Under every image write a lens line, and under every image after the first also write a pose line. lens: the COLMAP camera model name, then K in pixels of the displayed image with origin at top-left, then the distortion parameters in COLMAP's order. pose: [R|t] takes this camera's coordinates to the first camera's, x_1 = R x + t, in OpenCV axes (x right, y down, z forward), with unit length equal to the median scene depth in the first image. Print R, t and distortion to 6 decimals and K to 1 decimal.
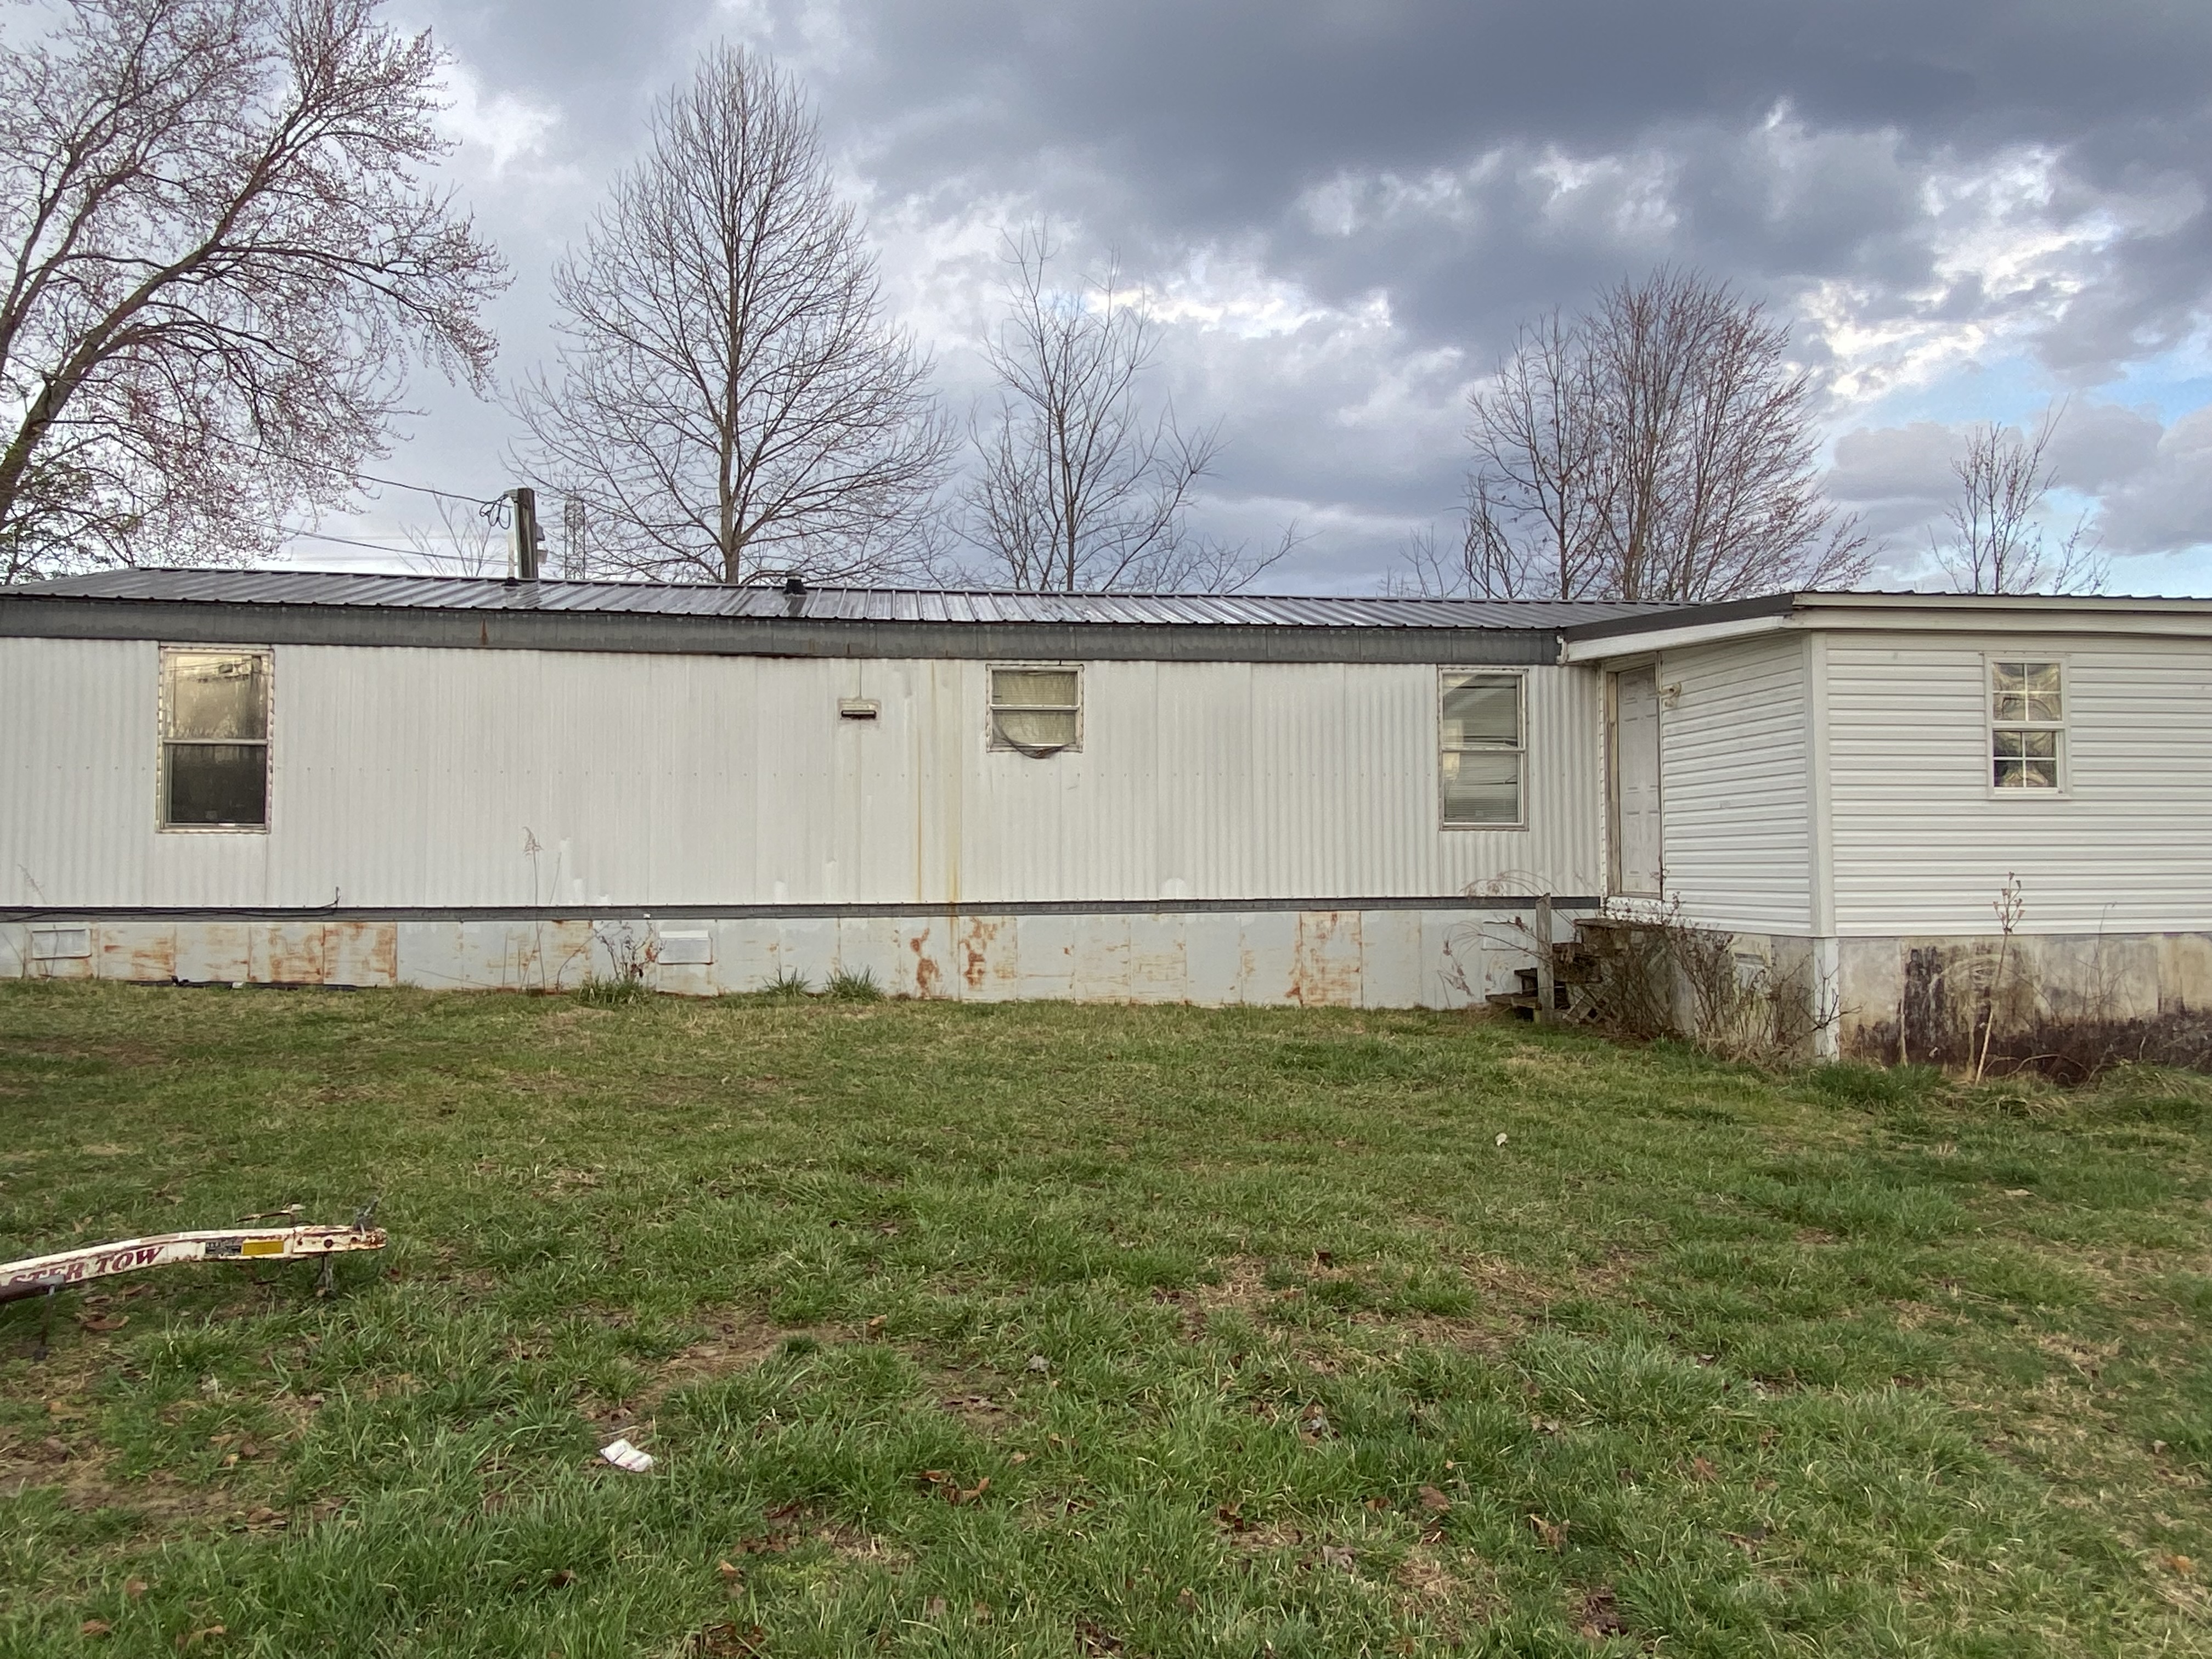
lens RADIAL K [[1422.2, 0, 1102.2], [0, 1422.2, 835.6], [0, 0, 1]] dist [0.019257, -0.014002]
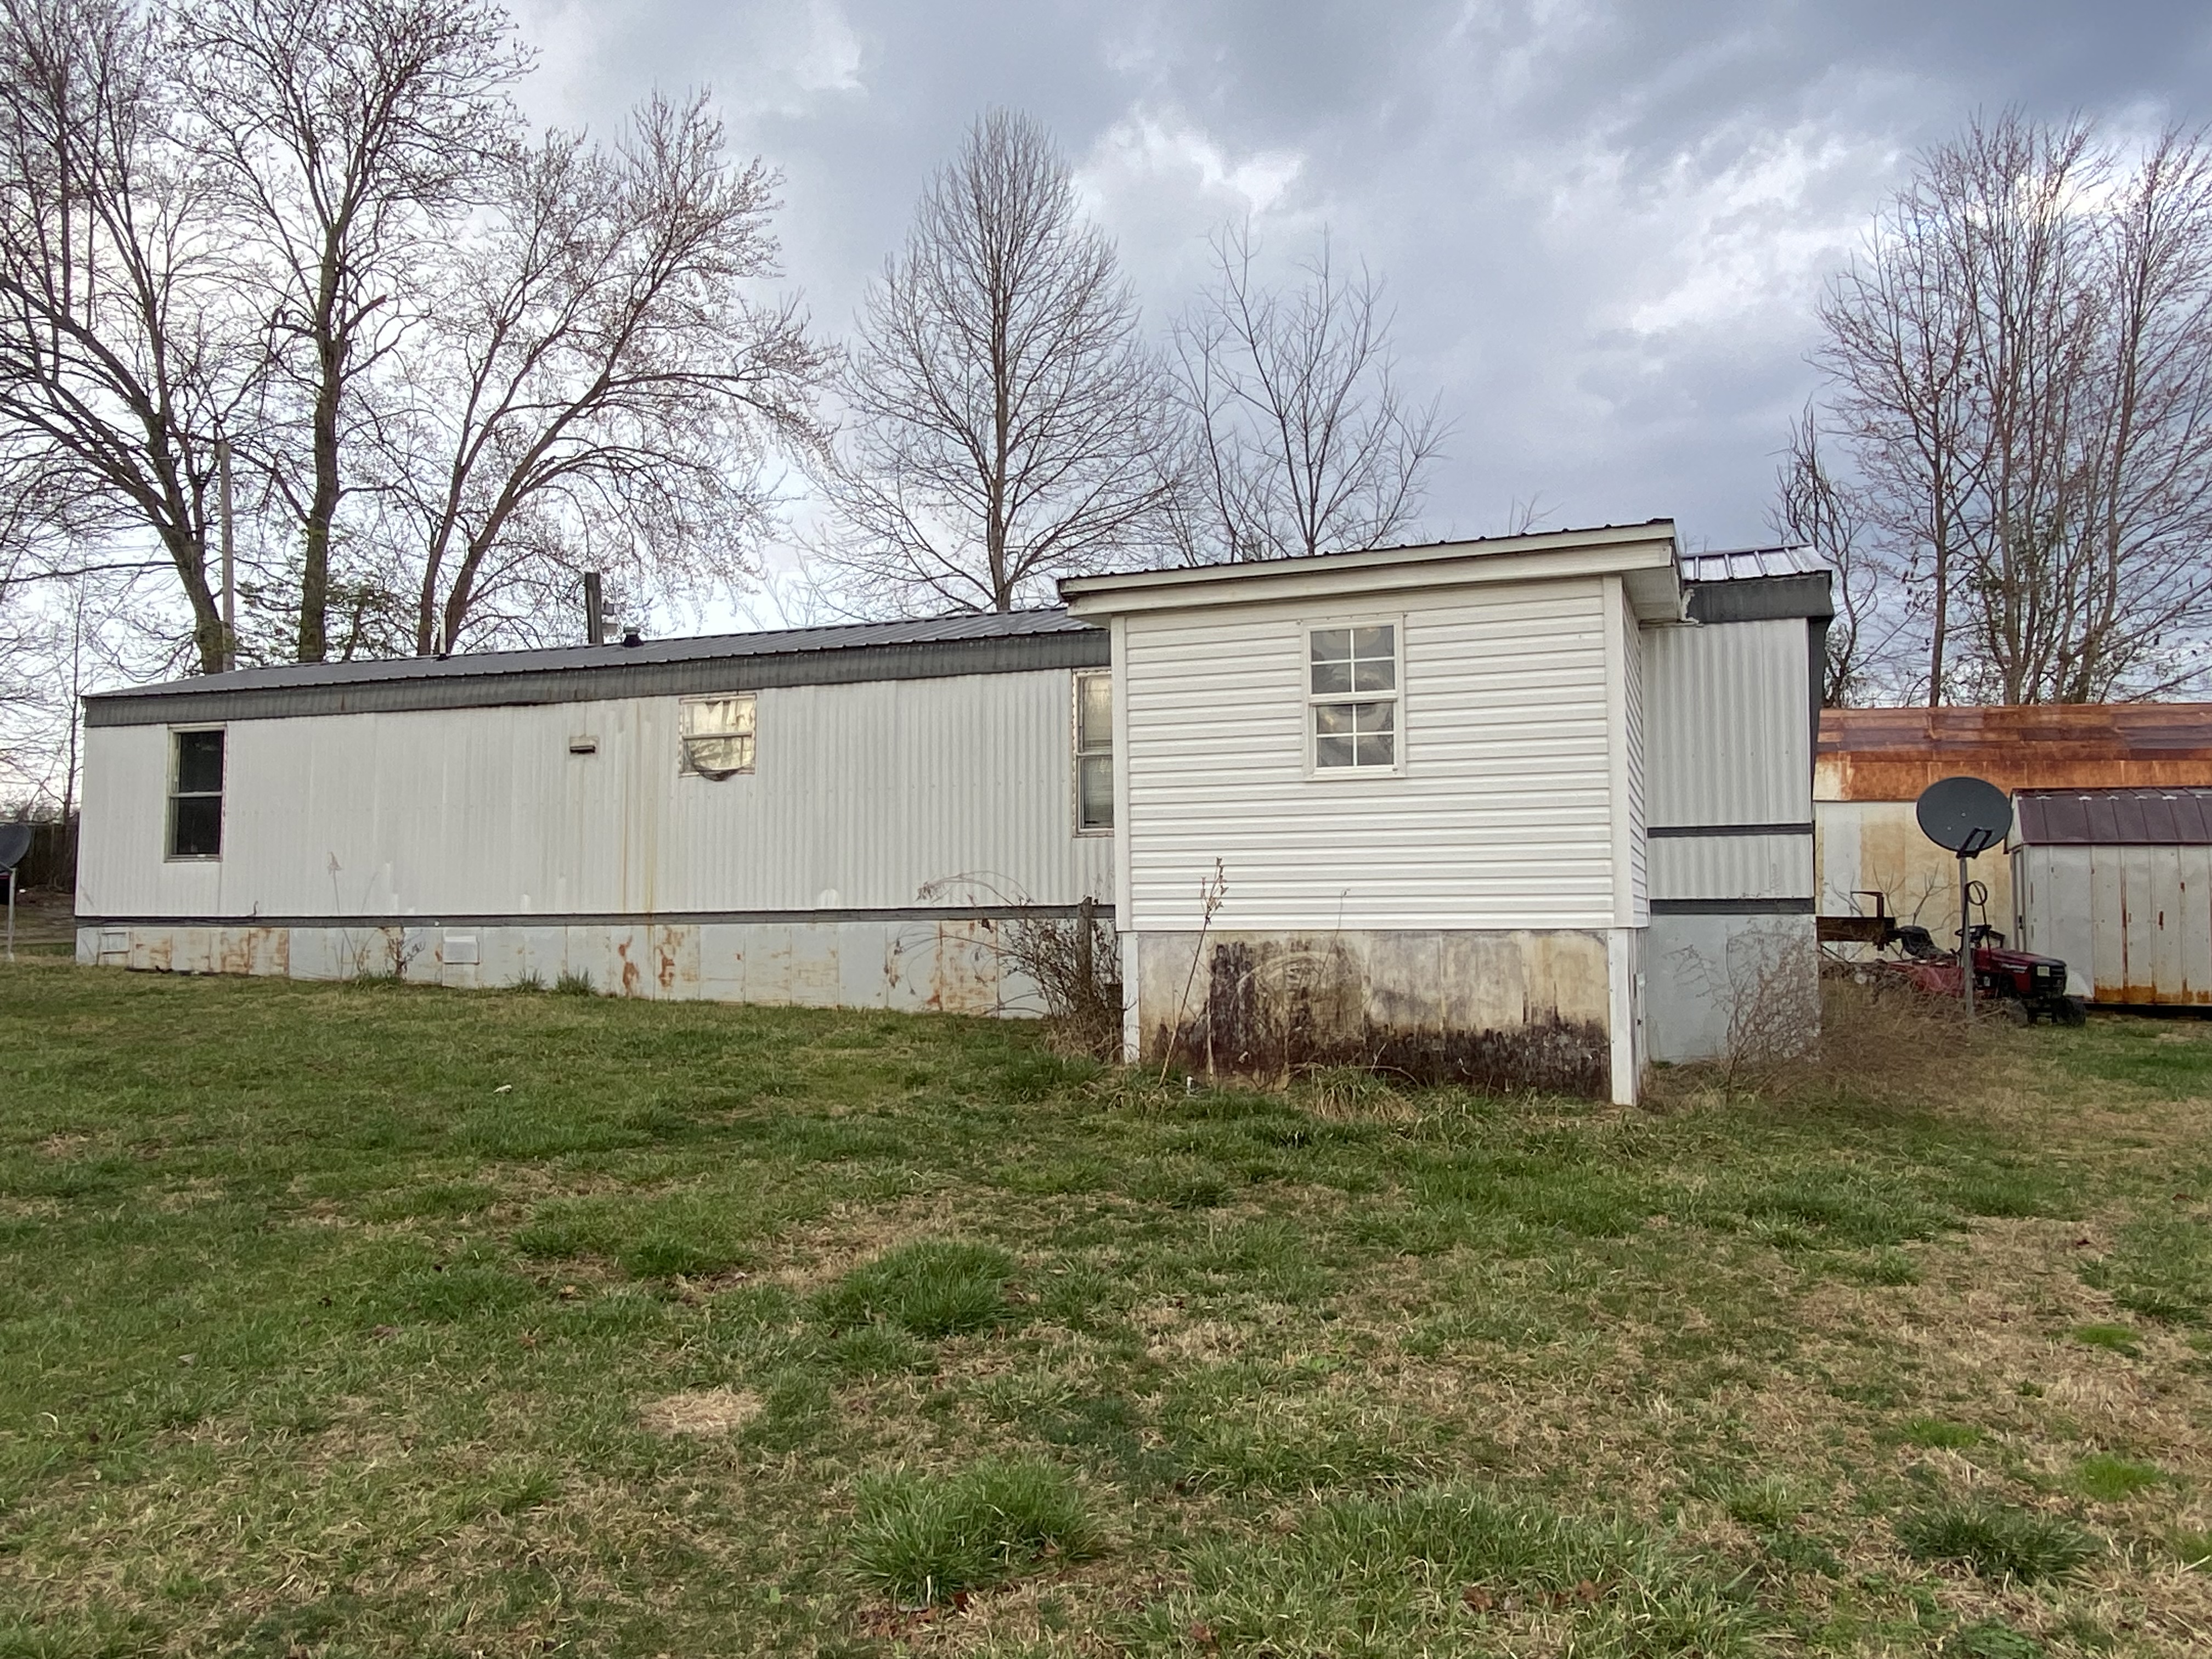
lens RADIAL K [[1611.5, 0, 1107.1], [0, 1611.5, 822.0], [0, 0, 1]] dist [0.041953, -0.008576]
pose [[0.890938, -0.029130, -0.453190, 0.836340], [0.008462, 0.998832, -0.047567, 0.041642], [0.454047, 0.038544, 0.890144, 0.024057]]
